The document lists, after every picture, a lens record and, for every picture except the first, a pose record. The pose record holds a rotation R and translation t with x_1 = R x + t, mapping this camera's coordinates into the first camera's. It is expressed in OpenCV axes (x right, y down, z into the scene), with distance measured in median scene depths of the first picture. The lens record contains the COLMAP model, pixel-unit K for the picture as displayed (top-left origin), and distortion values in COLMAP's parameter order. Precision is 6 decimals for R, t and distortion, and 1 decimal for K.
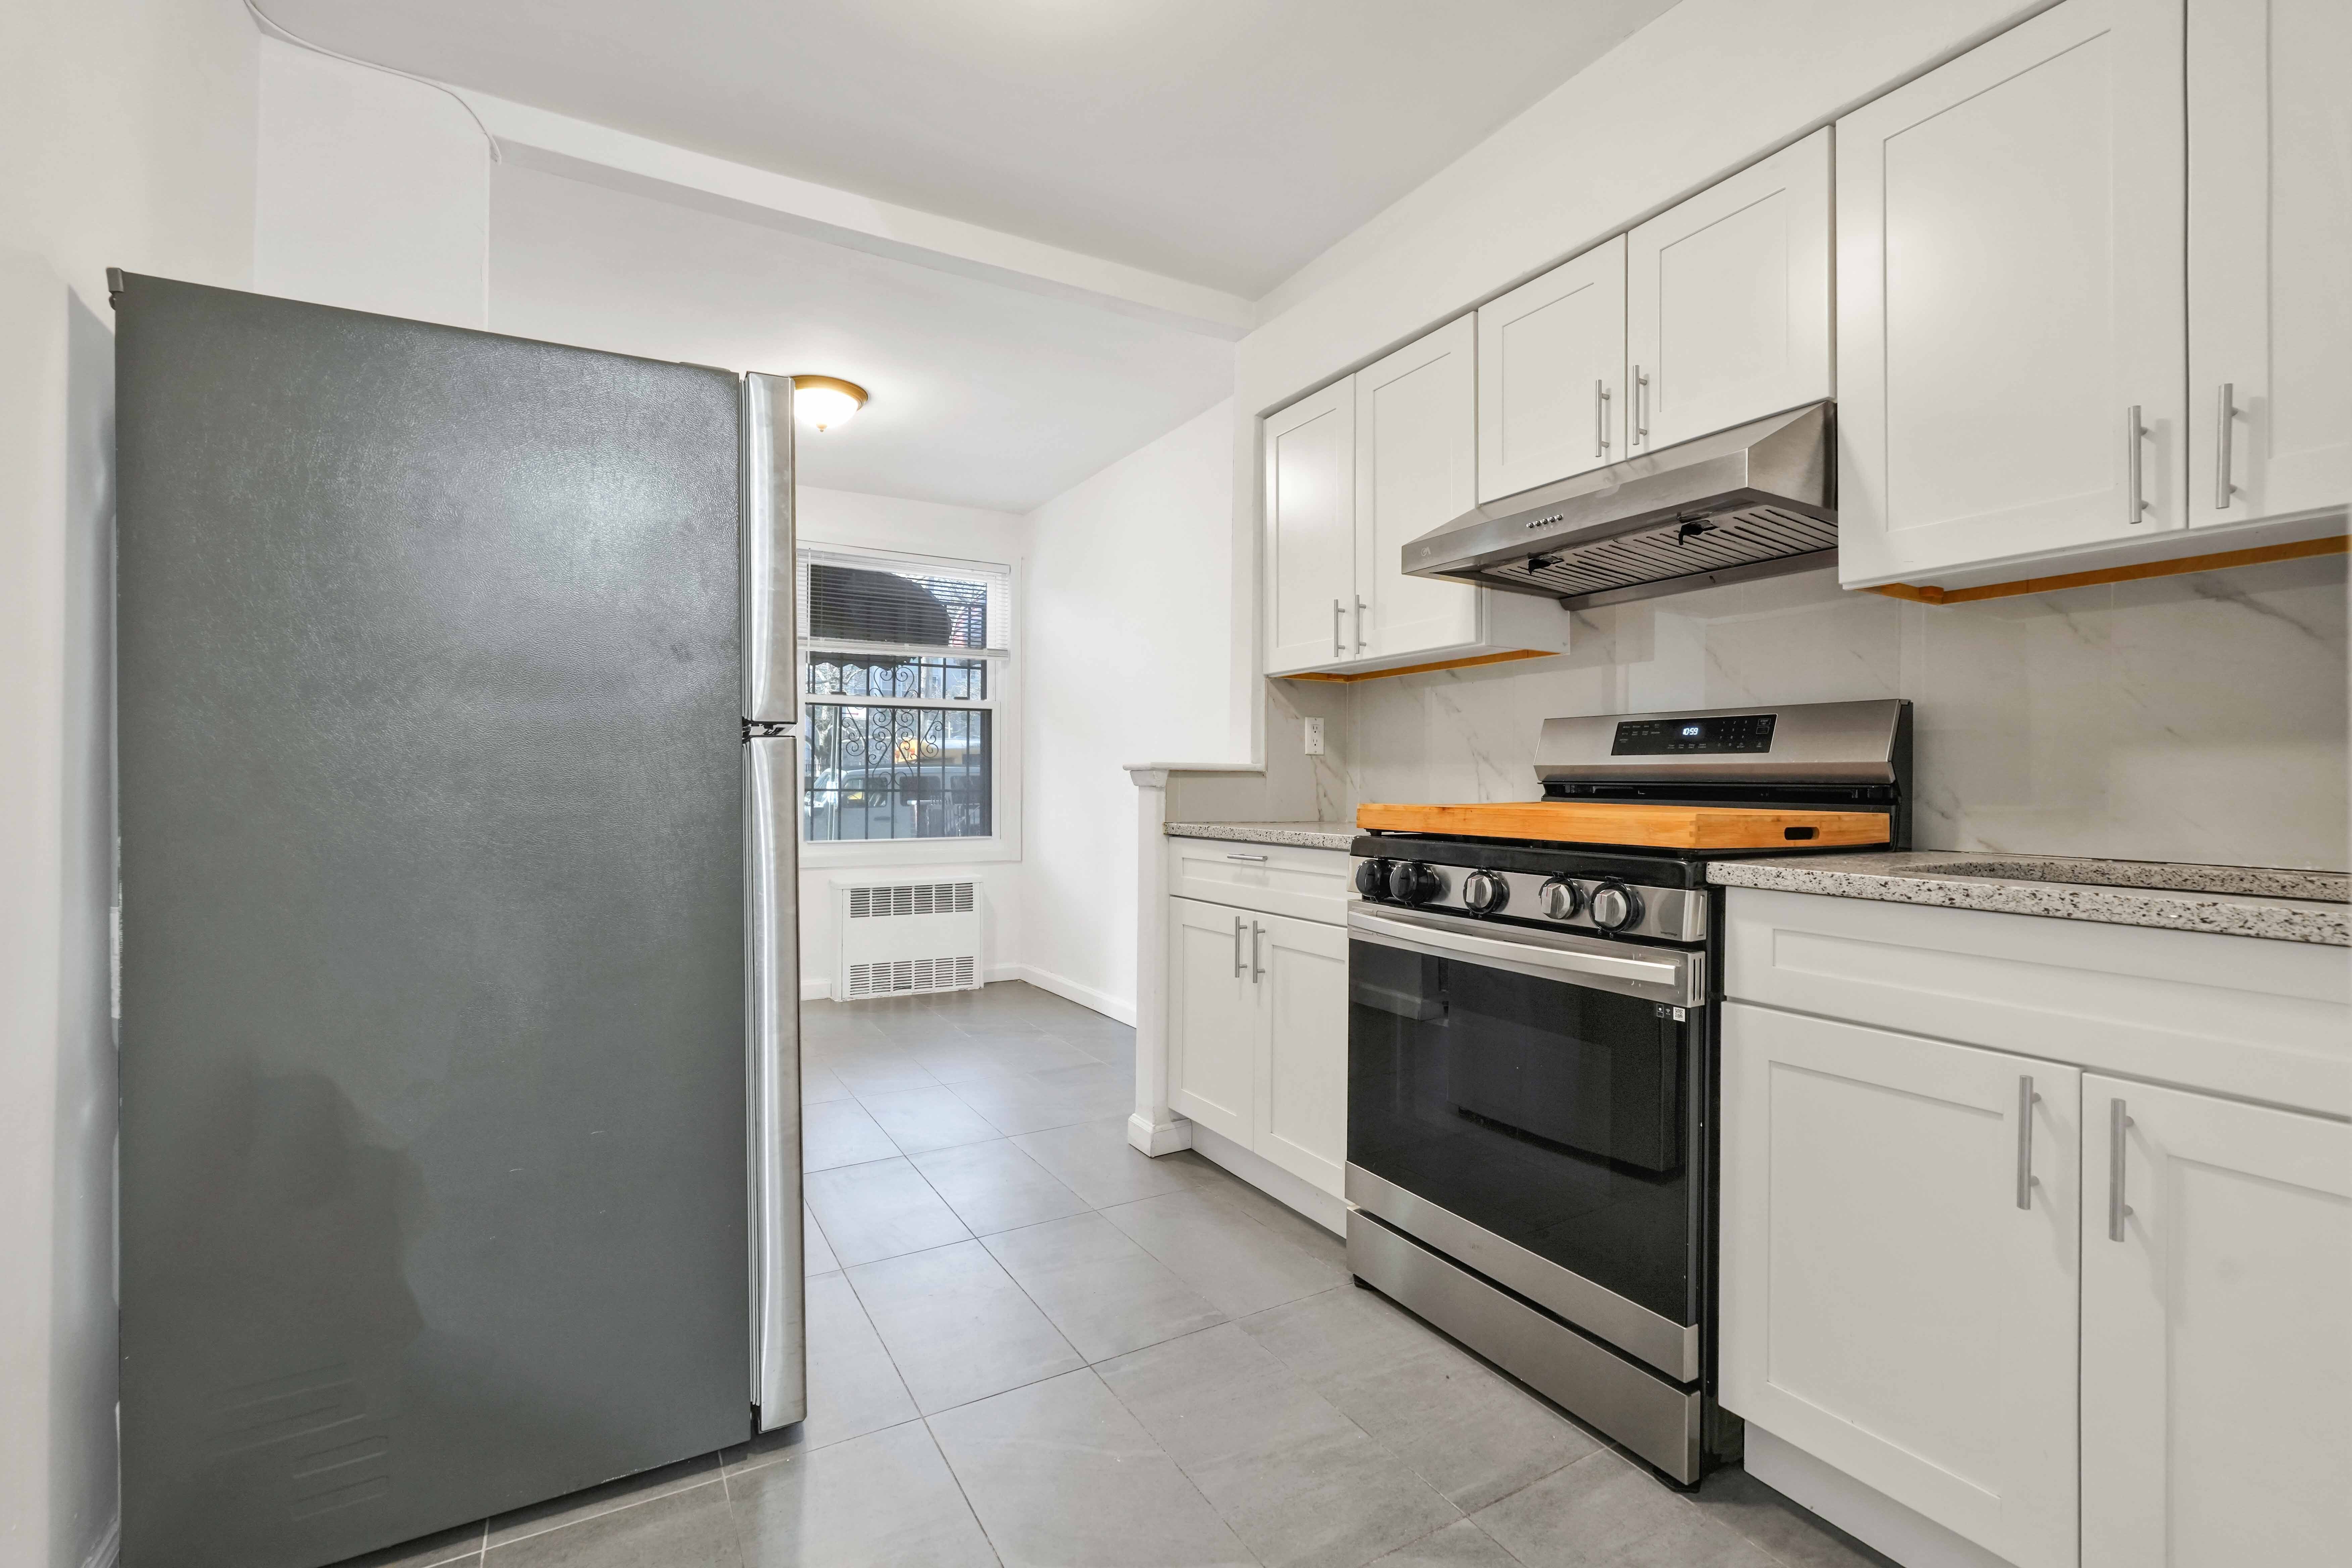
lens RADIAL K [[1032.9, 0, 1160.1], [0, 1032.9, 787.1], [0, 0, 1]] dist [-0.014563, 0.007496]
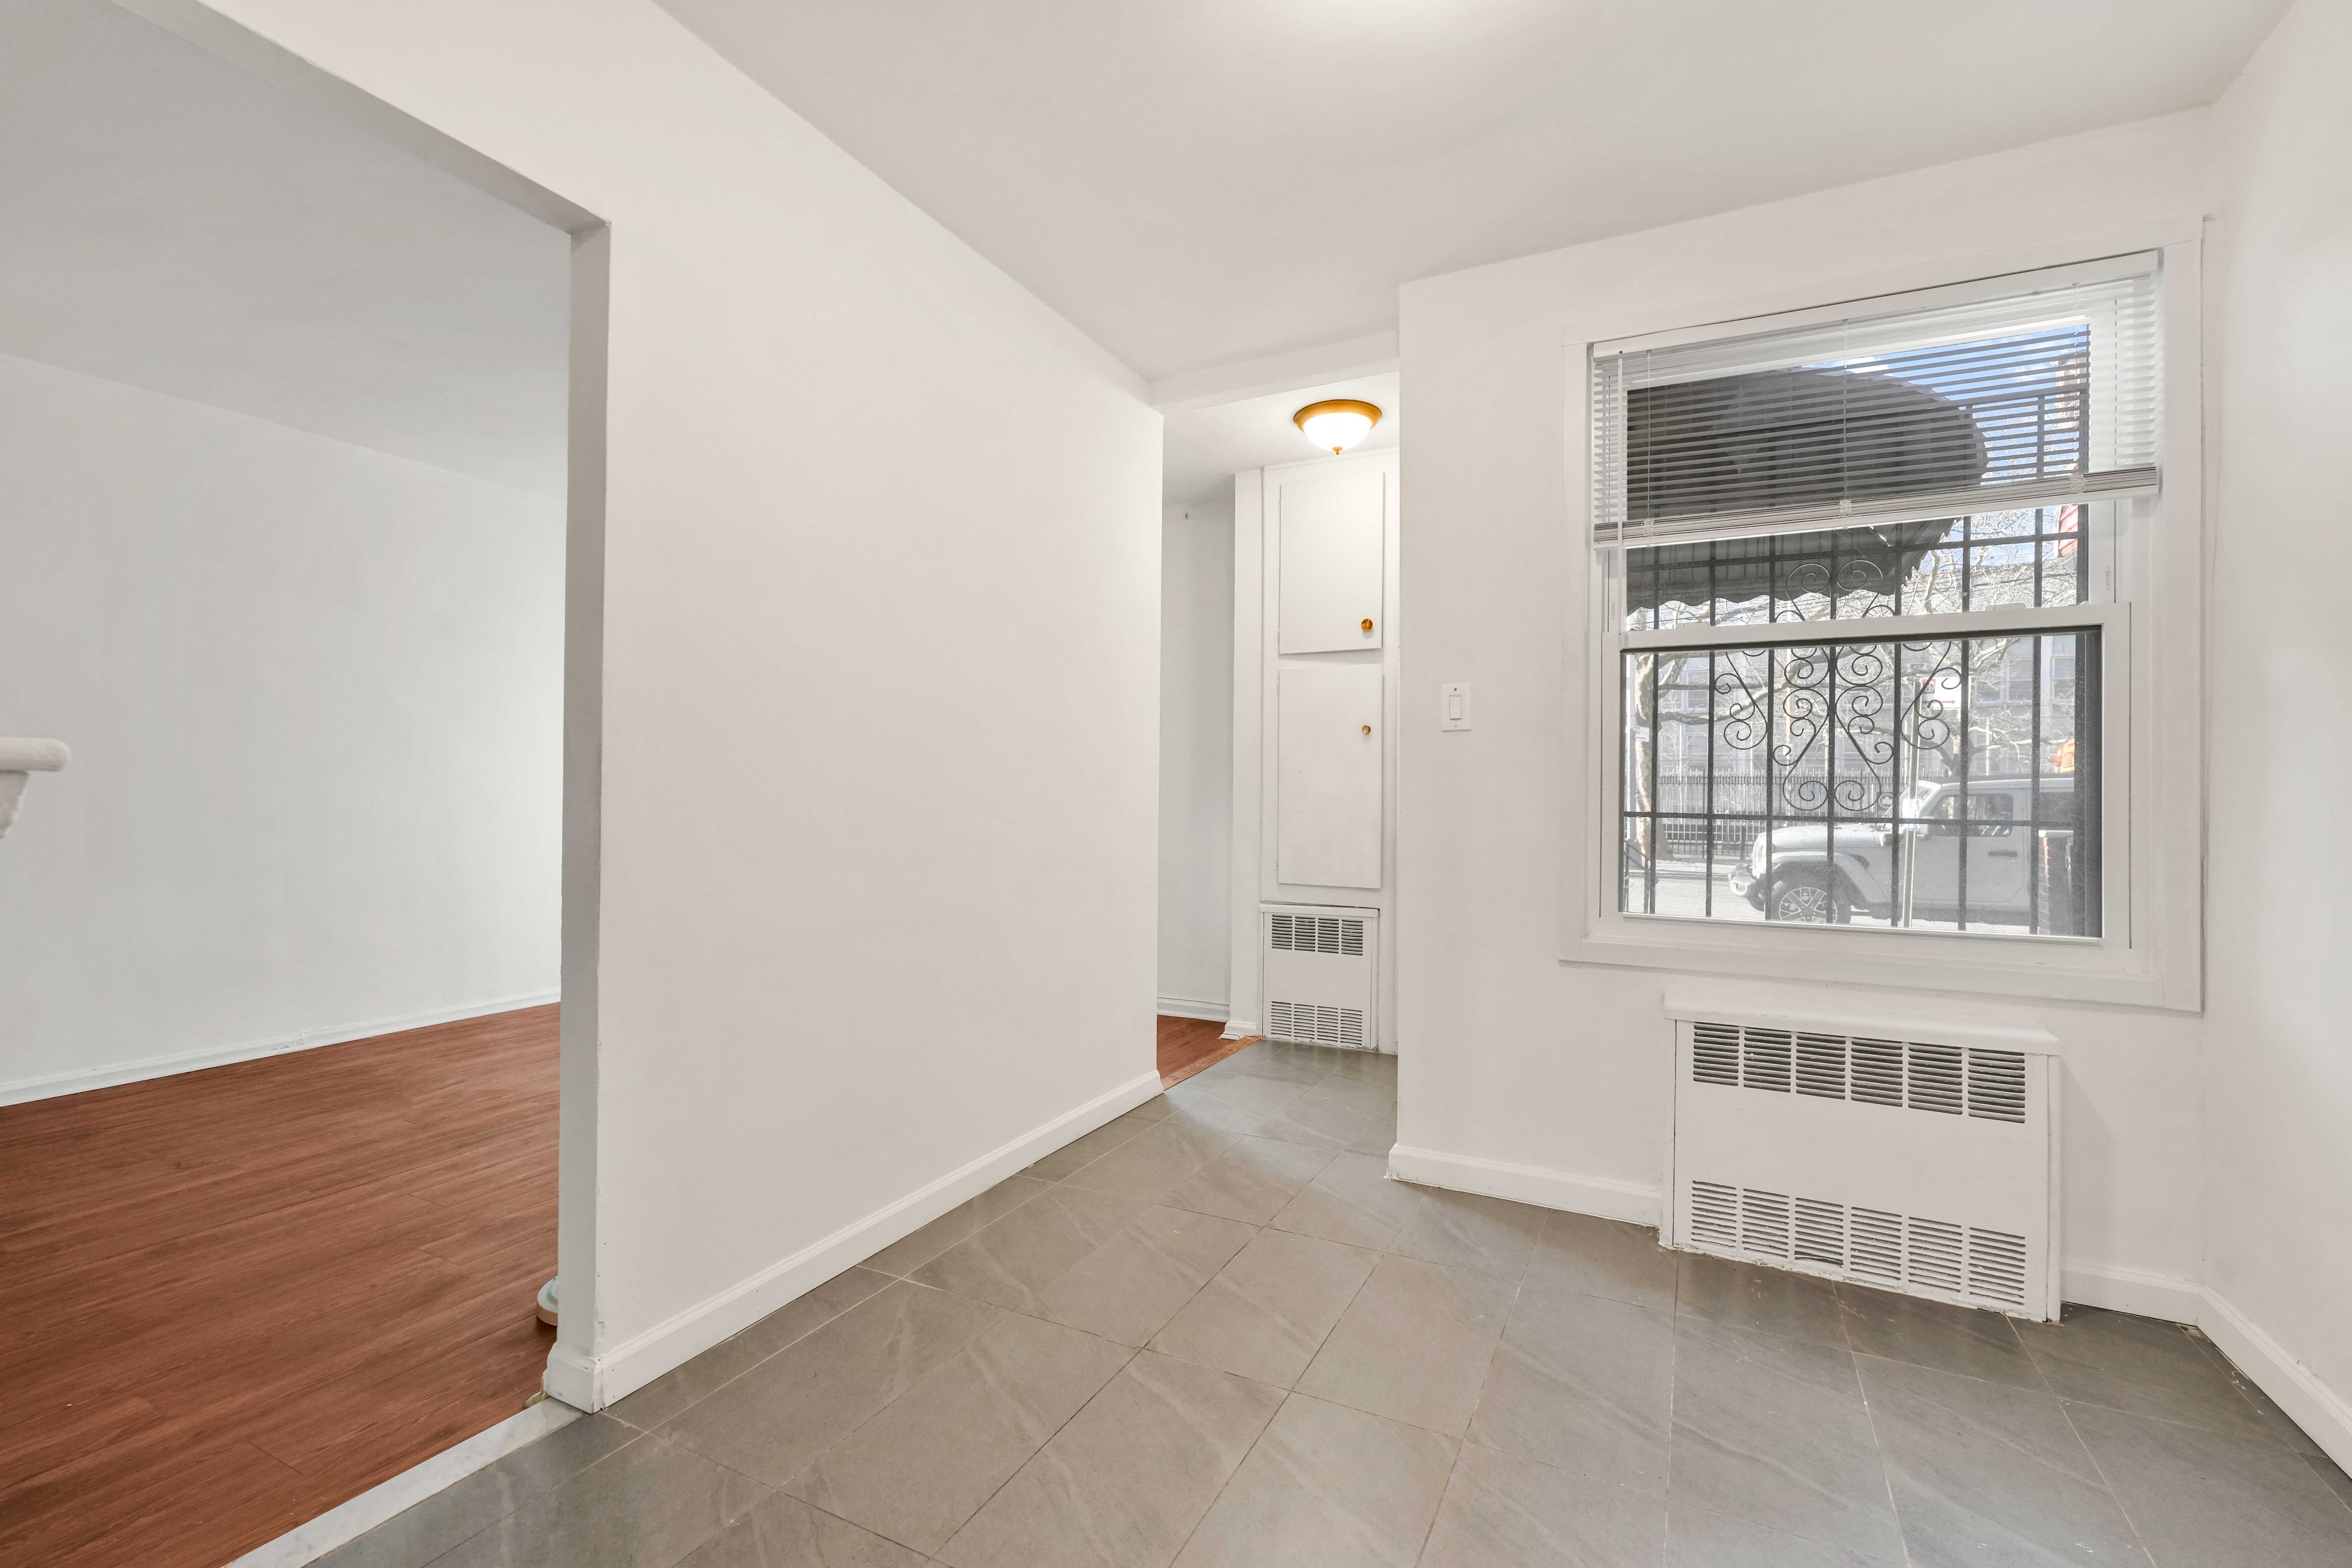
lens RADIAL K [[1032.9, 0, 1169.9], [0, 1032.9, 787.3], [0, 0, 1]] dist [-0.014563, 0.007496]
pose [[0.554050, -0.003454, -0.832476, -0.032644], [-0.008743, 0.999912, -0.009967, -0.004184], [0.832438, 0.012800, 0.553971, 0.506015]]
